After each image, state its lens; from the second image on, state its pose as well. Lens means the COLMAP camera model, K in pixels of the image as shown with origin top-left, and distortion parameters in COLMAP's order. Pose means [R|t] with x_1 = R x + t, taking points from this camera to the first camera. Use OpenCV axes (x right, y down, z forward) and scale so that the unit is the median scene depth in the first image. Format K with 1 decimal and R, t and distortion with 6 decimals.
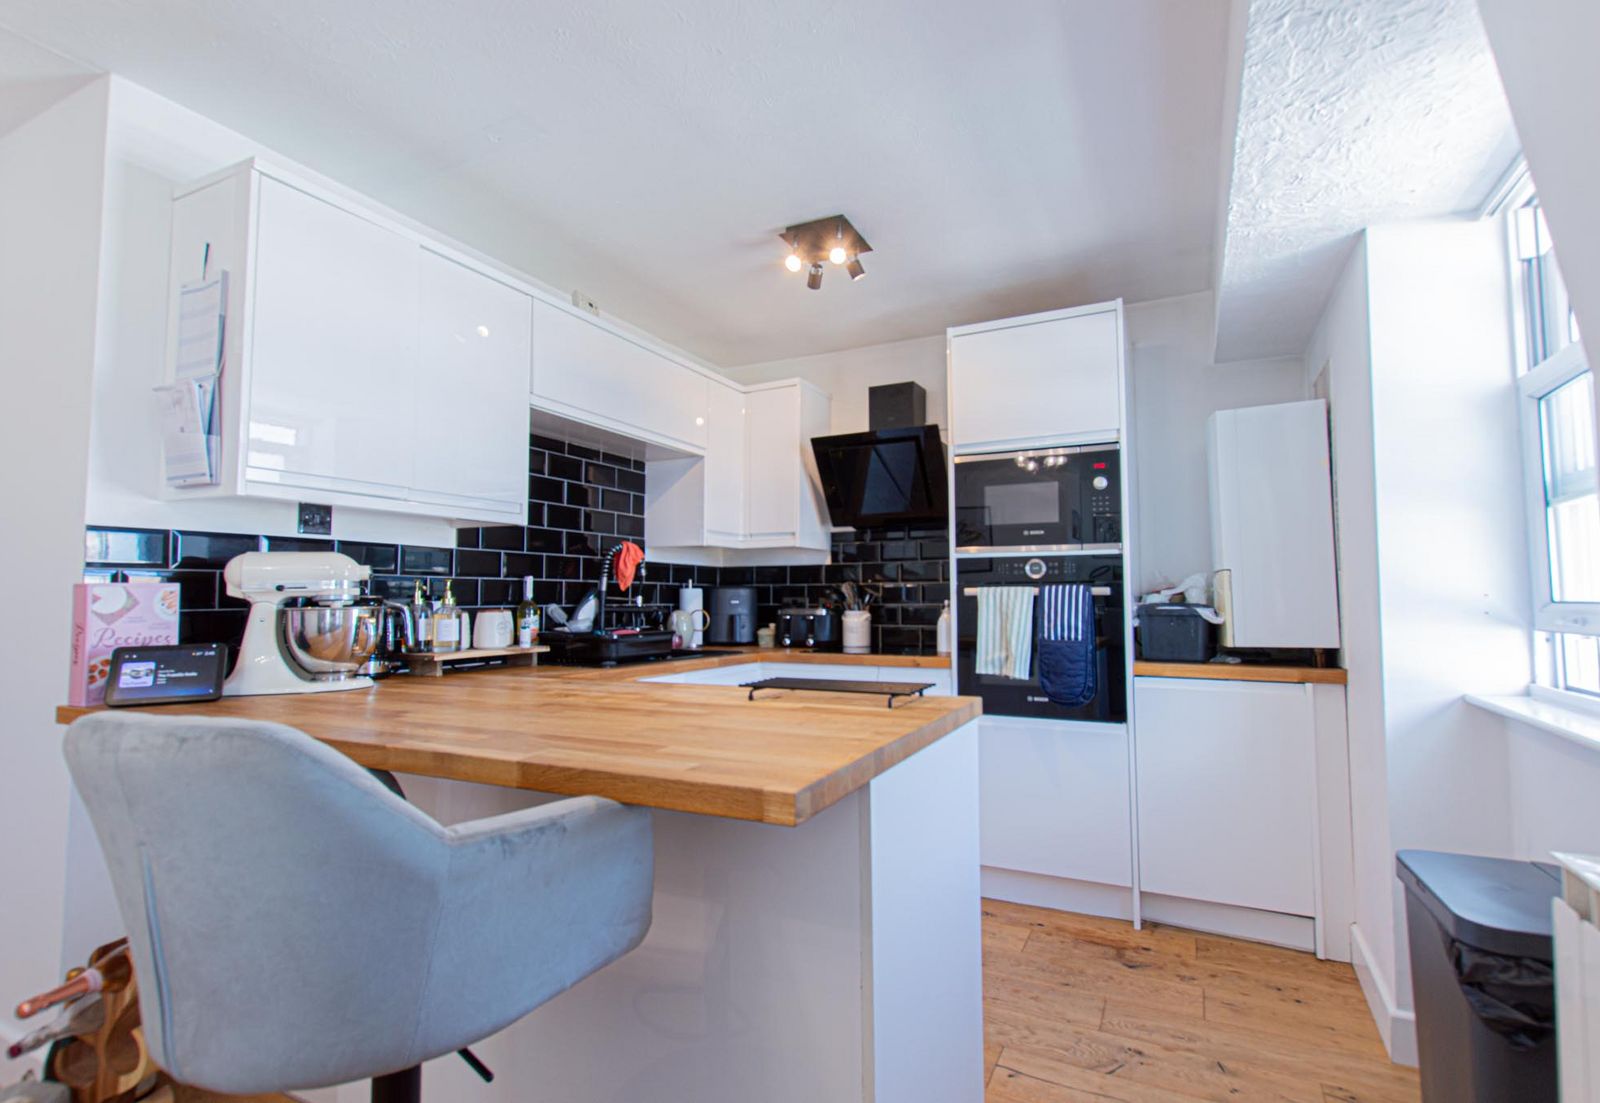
lens RADIAL K [[749.2, 0, 828.7], [0, 749.2, 551.6], [0, 0, 1]] dist [0.001351, -0.003077]
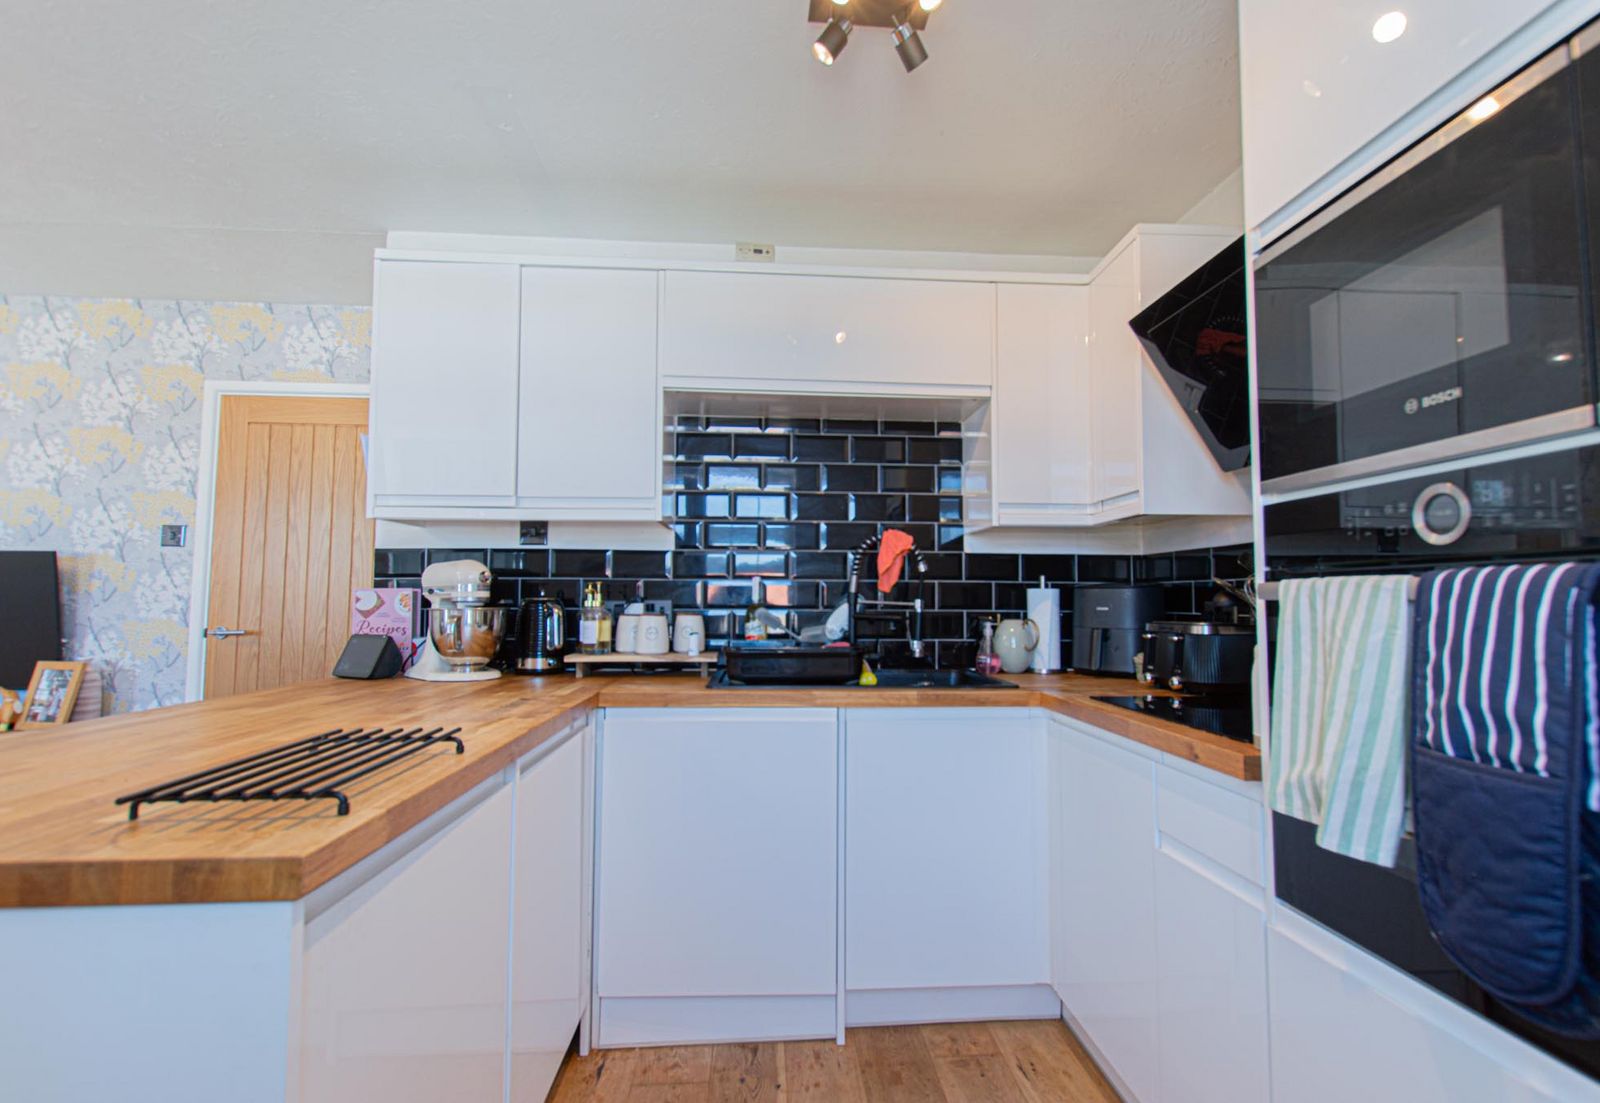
lens RADIAL K [[749.2, 0, 805.1], [0, 749.2, 554.3], [0, 0, 1]] dist [0.001351, -0.003077]
pose [[0.493225, -0.049156, -0.868512, 0.412751], [0.049010, 0.998387, -0.028674, 0.035195], [0.868520, -0.028422, 0.494839, 0.614883]]
